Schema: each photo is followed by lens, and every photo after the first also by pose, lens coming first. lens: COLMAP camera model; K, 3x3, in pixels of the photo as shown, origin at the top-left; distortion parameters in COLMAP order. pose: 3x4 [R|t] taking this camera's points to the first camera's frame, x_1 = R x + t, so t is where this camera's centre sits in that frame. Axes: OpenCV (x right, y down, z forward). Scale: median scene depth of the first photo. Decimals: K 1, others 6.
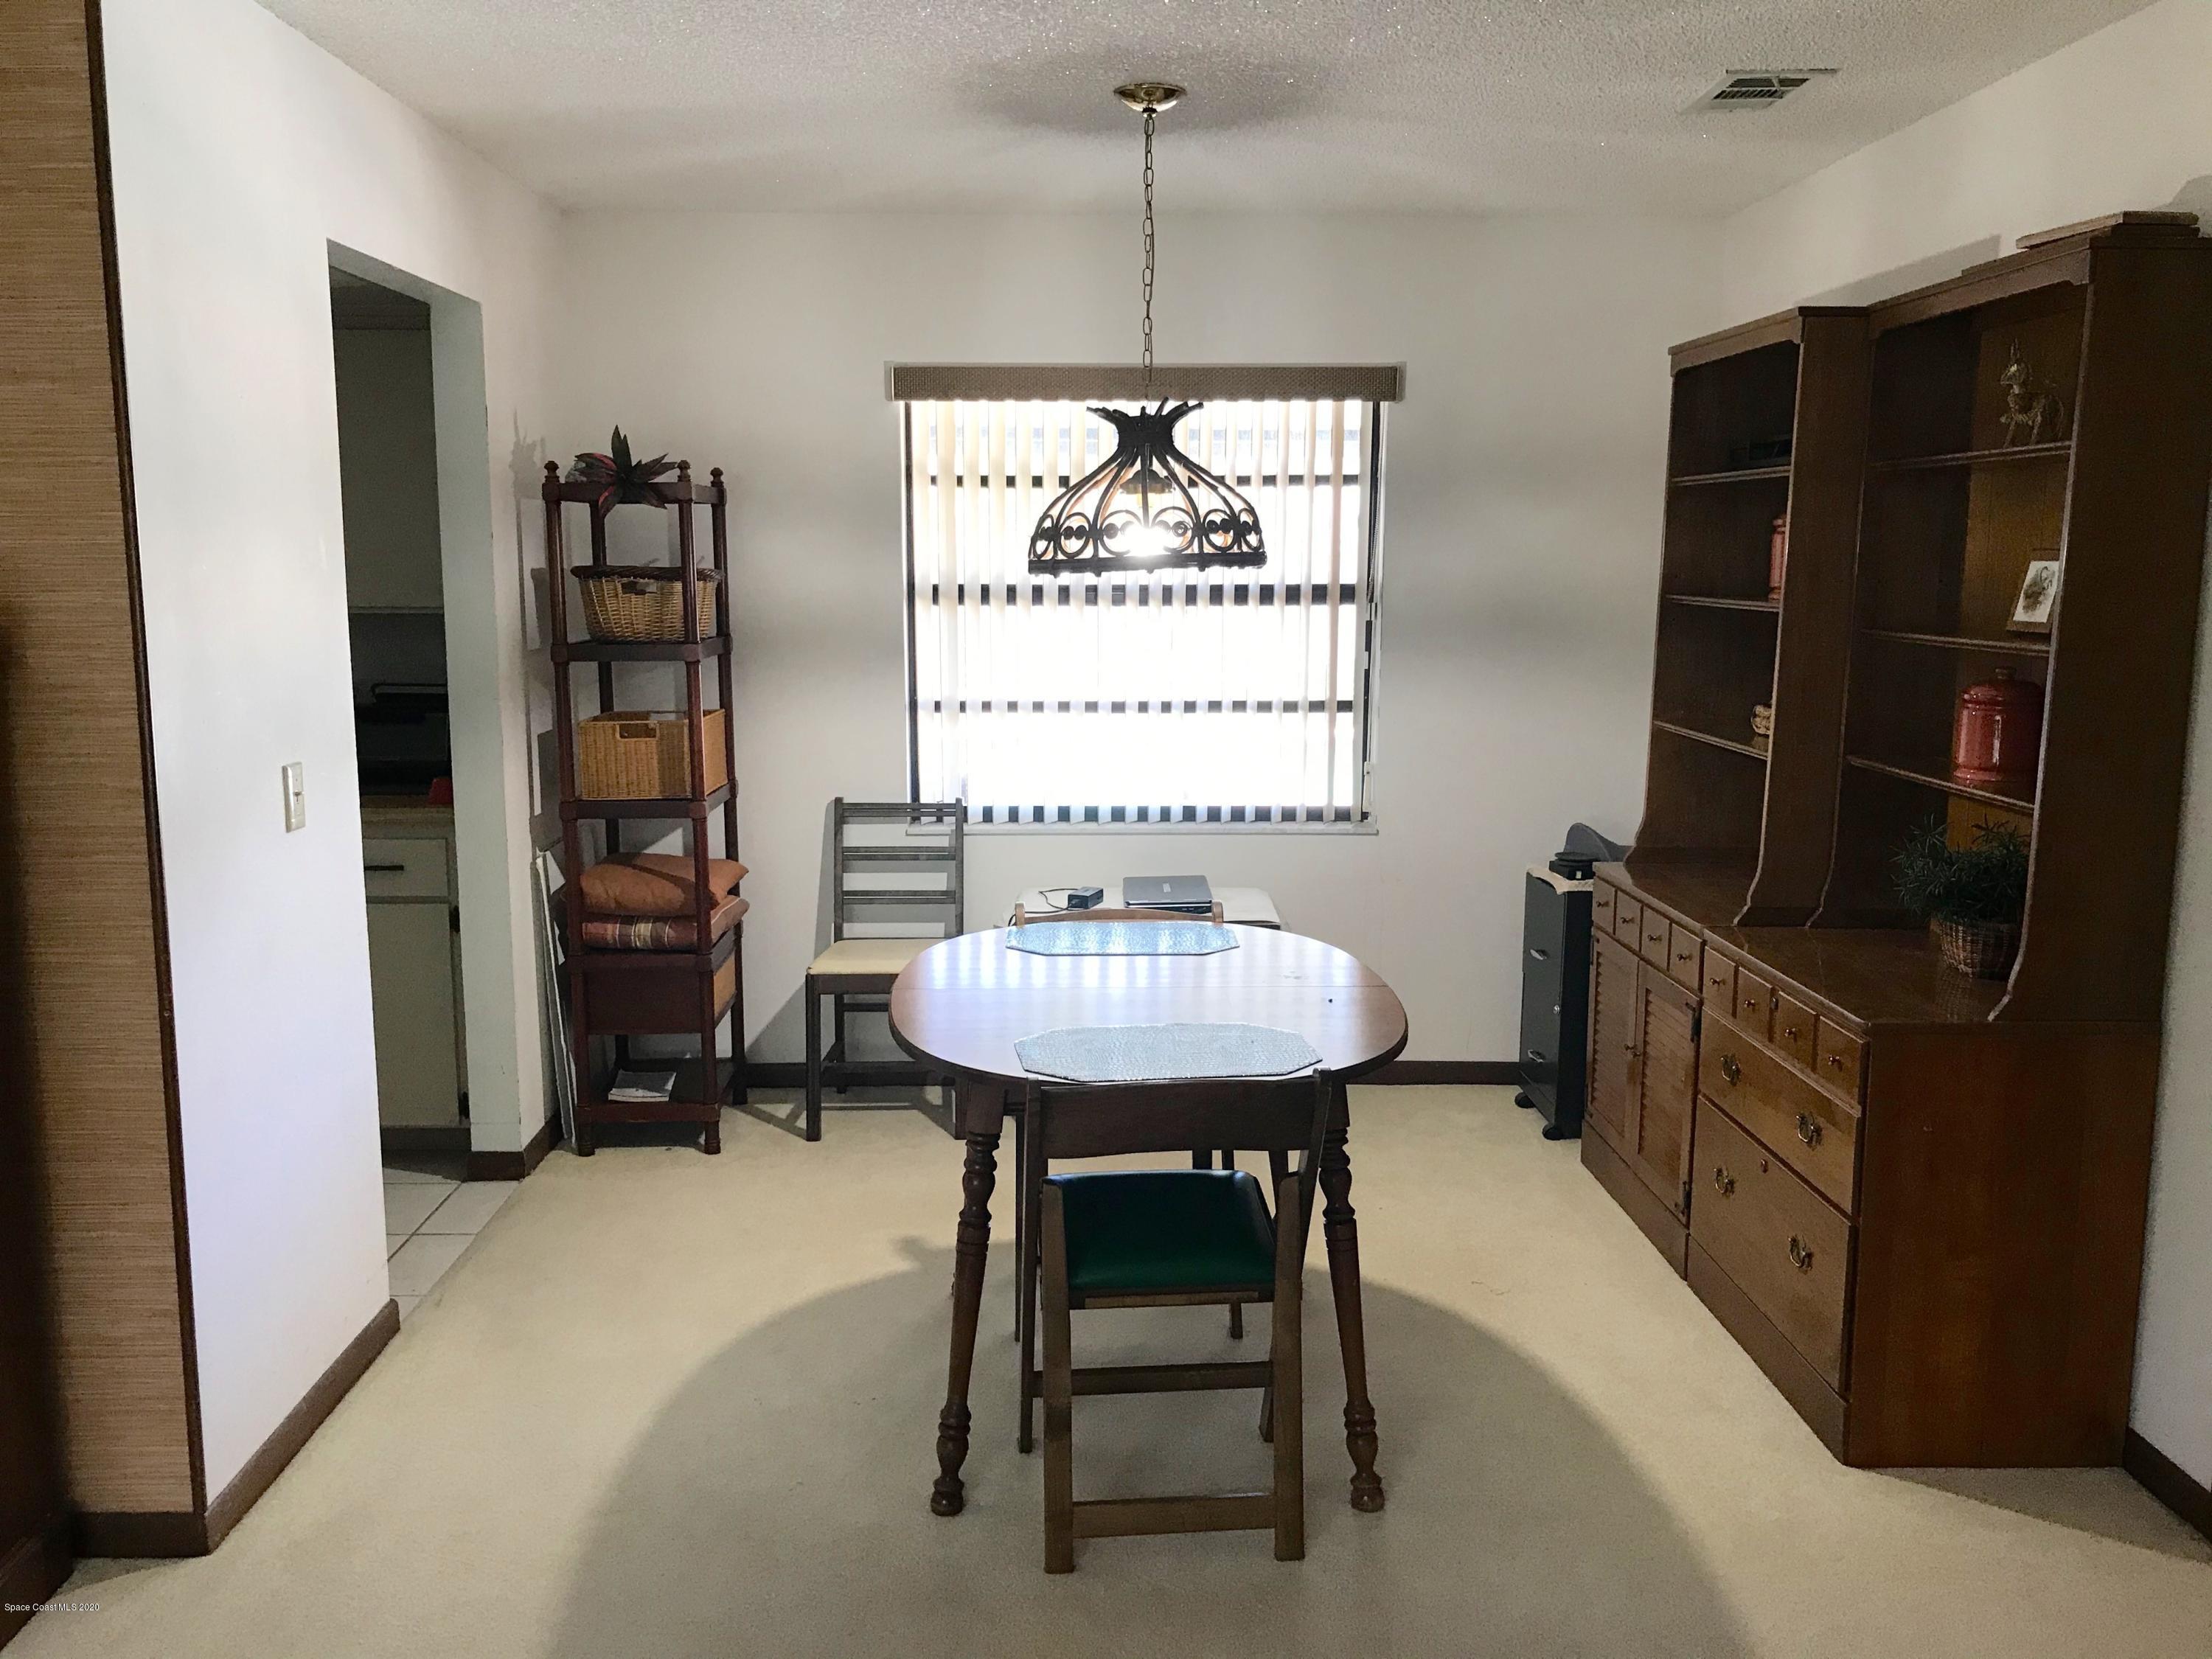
lens RADIAL K [[1825.5, 0, 1106.0], [0, 1825.5, 829.5], [0, 0, 1]] dist [0.005257, 0.000323]
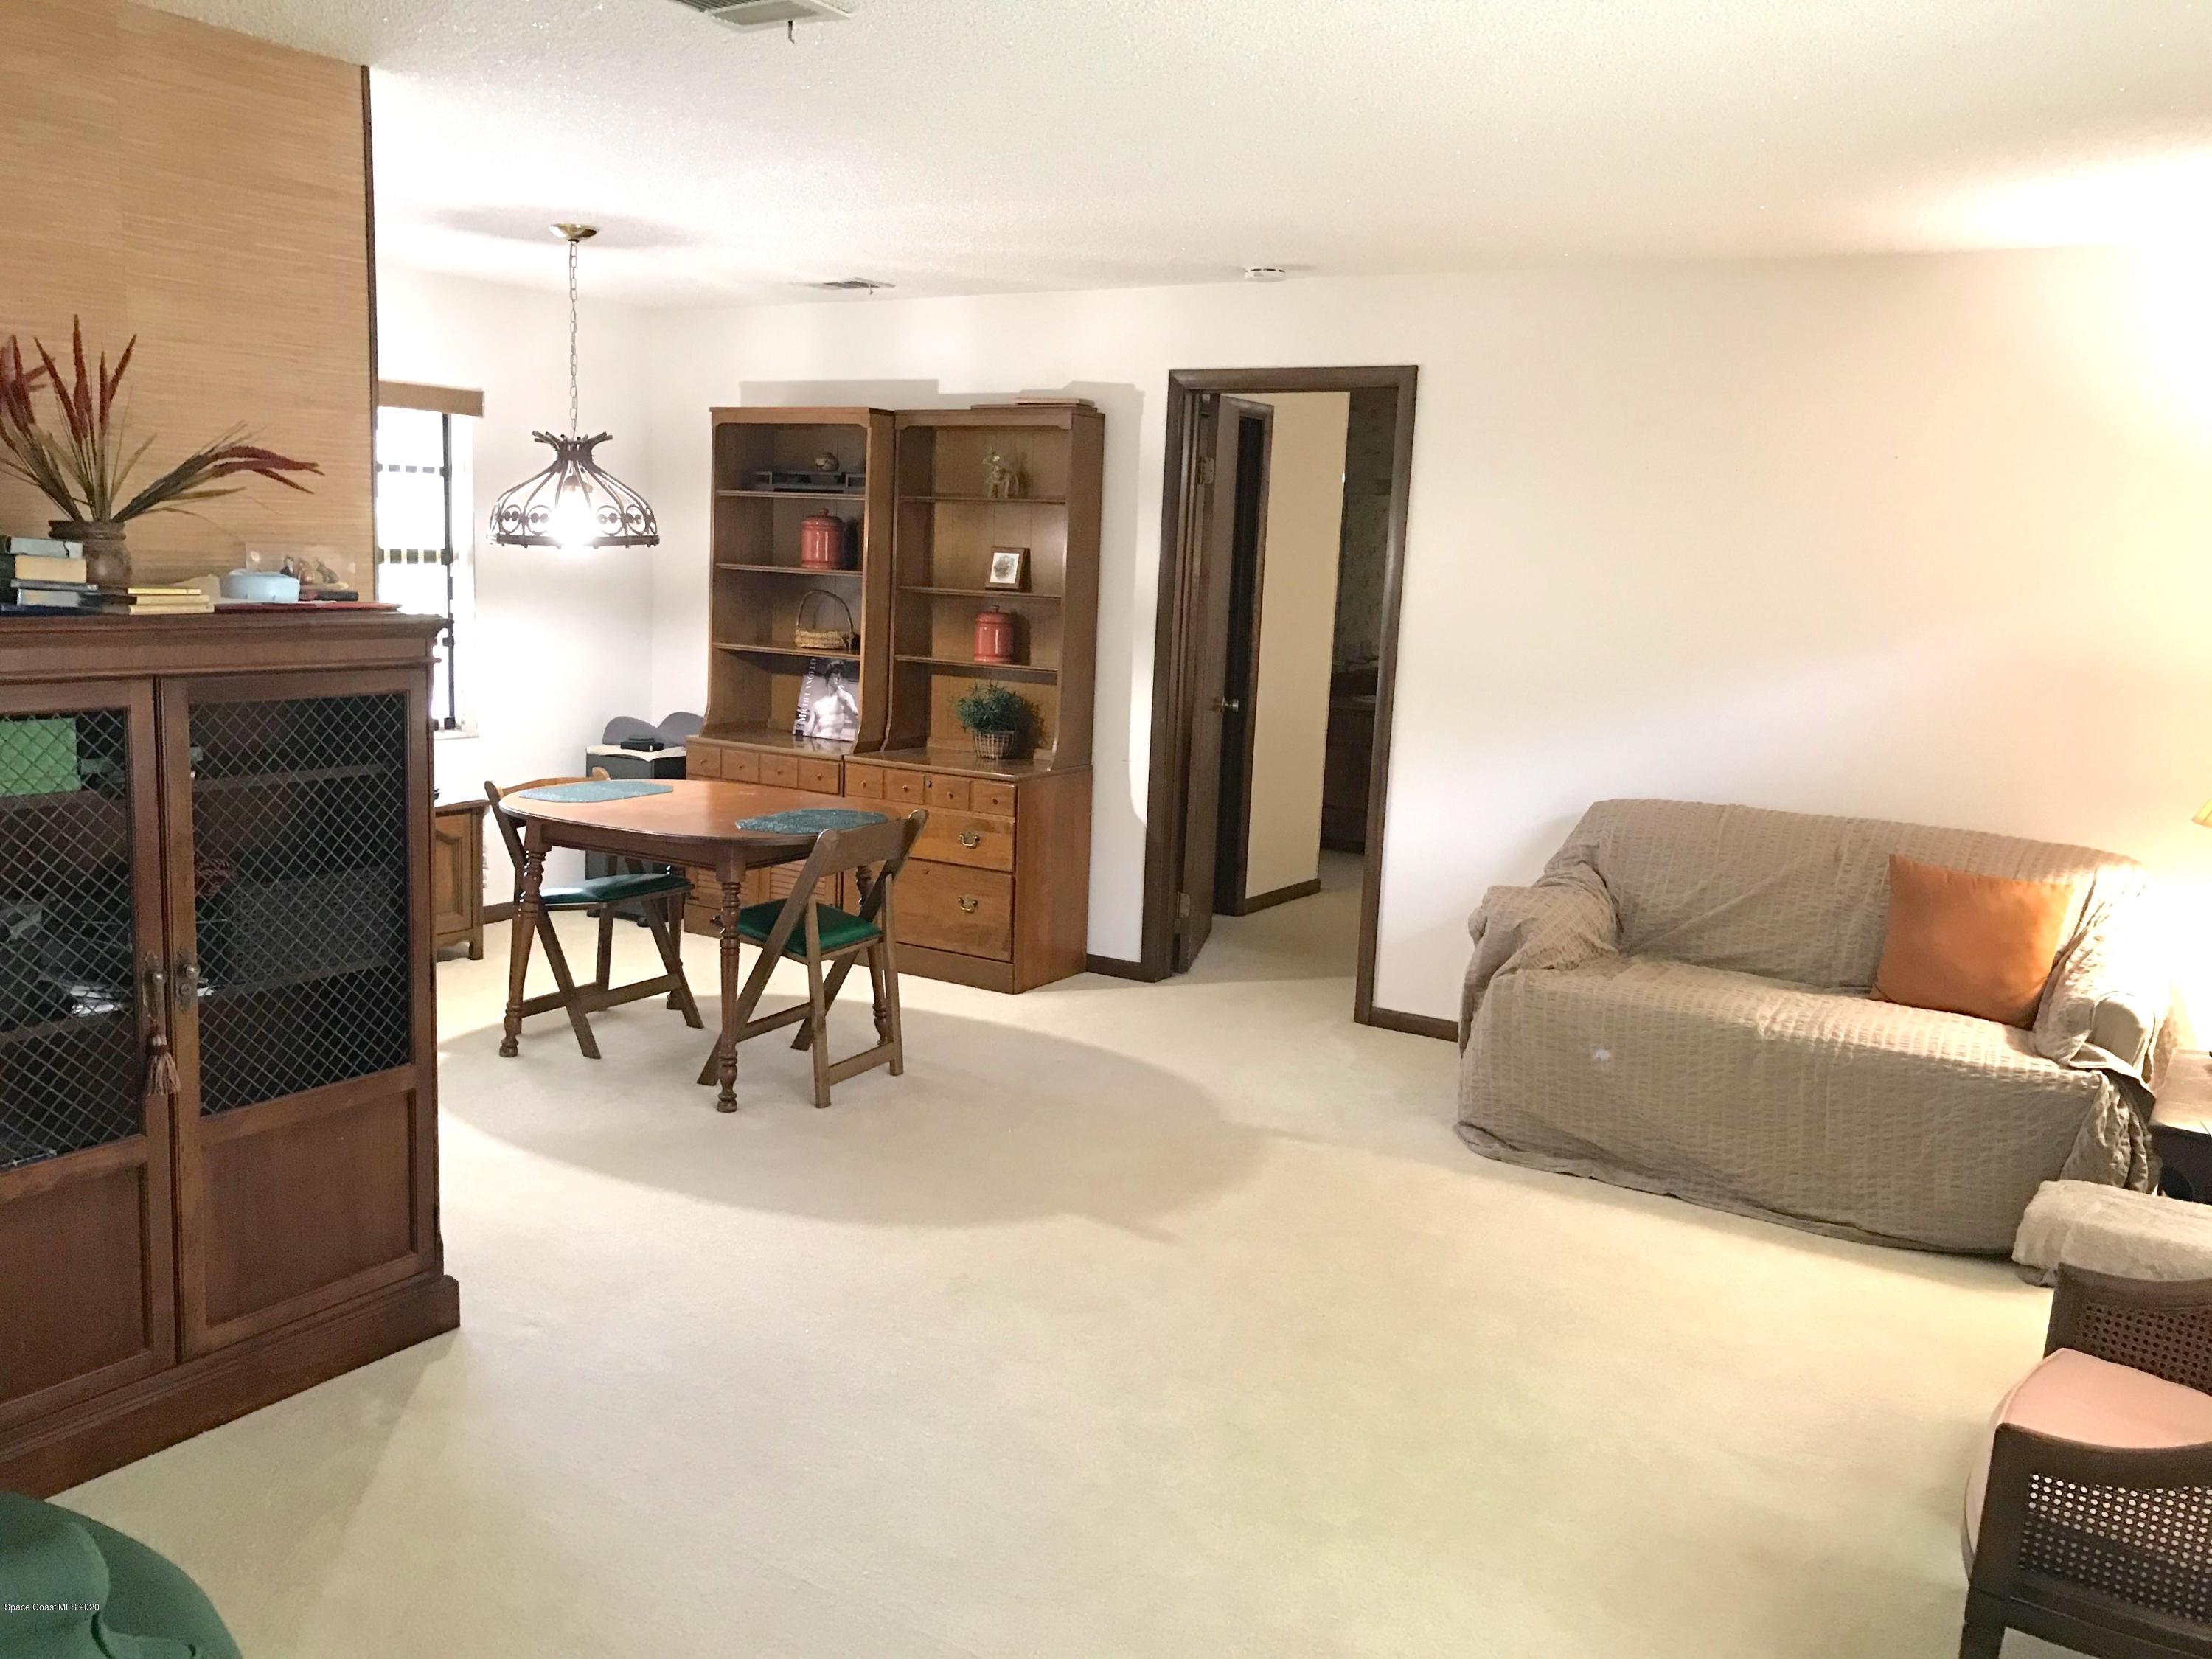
lens RADIAL K [[1799.5, 0, 1106.0], [0, 1799.5, 829.5], [0, 0, 1]] dist [0.006908, 0.002107]
pose [[0.558166, -0.108290, 0.822633, -0.983111], [0.085723, 0.993667, 0.072641, 0.020169], [-0.825289, 0.029973, 0.563914, -0.187809]]
